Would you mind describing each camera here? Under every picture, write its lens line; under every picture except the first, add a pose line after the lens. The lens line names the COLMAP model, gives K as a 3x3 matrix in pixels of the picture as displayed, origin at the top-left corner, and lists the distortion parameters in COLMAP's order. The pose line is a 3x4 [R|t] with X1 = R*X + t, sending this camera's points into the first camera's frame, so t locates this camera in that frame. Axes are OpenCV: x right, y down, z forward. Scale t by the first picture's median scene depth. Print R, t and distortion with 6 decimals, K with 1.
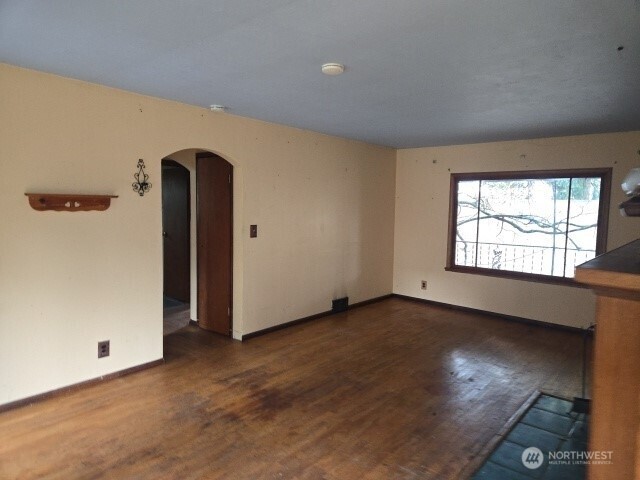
lens RADIAL K [[418.6, 0, 324.3], [0, 418.6, 241.4], [0, 0, 1]] dist [0.071750, -0.065311]
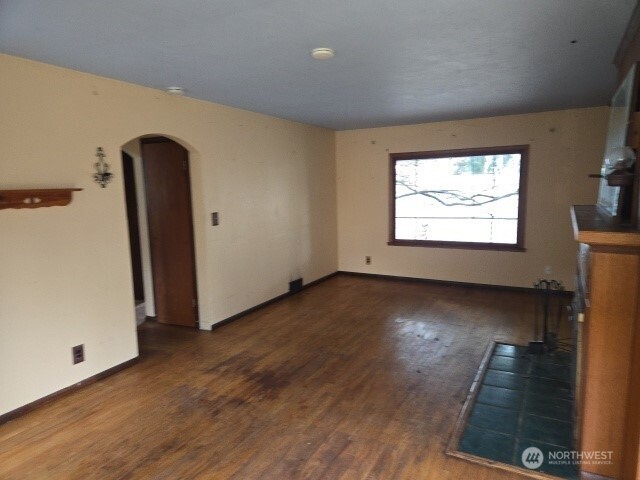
lens RADIAL K [[416.8, 0, 330.5], [0, 416.8, 249.2], [0, 0, 1]] dist [0.067057, -0.059774]
pose [[0.975398, -0.075390, 0.207159, -0.151288], [0.062393, 0.995693, 0.068582, -0.005554], [-0.211437, -0.053970, 0.975900, -0.014215]]
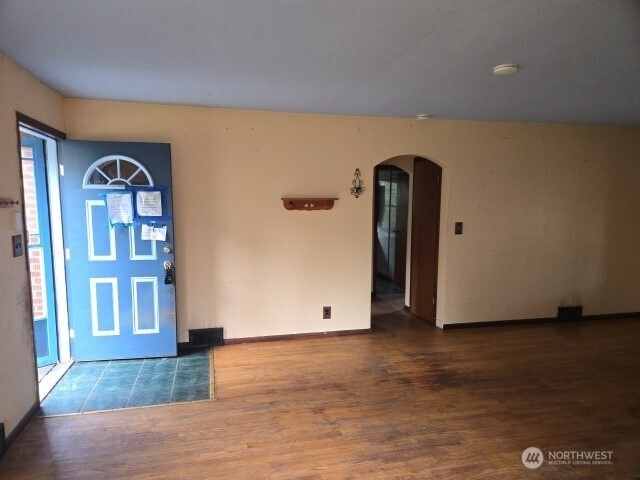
lens RADIAL K [[410.4, 0, 308.4], [0, 410.4, 259.8], [0, 0, 1]] dist [0.054644, -0.063855]
pose [[0.805174, 0.065408, -0.589421, 0.189964], [-0.038243, 0.997557, 0.058457, 0.011326], [0.591805, -0.024527, 0.805708, -0.082178]]
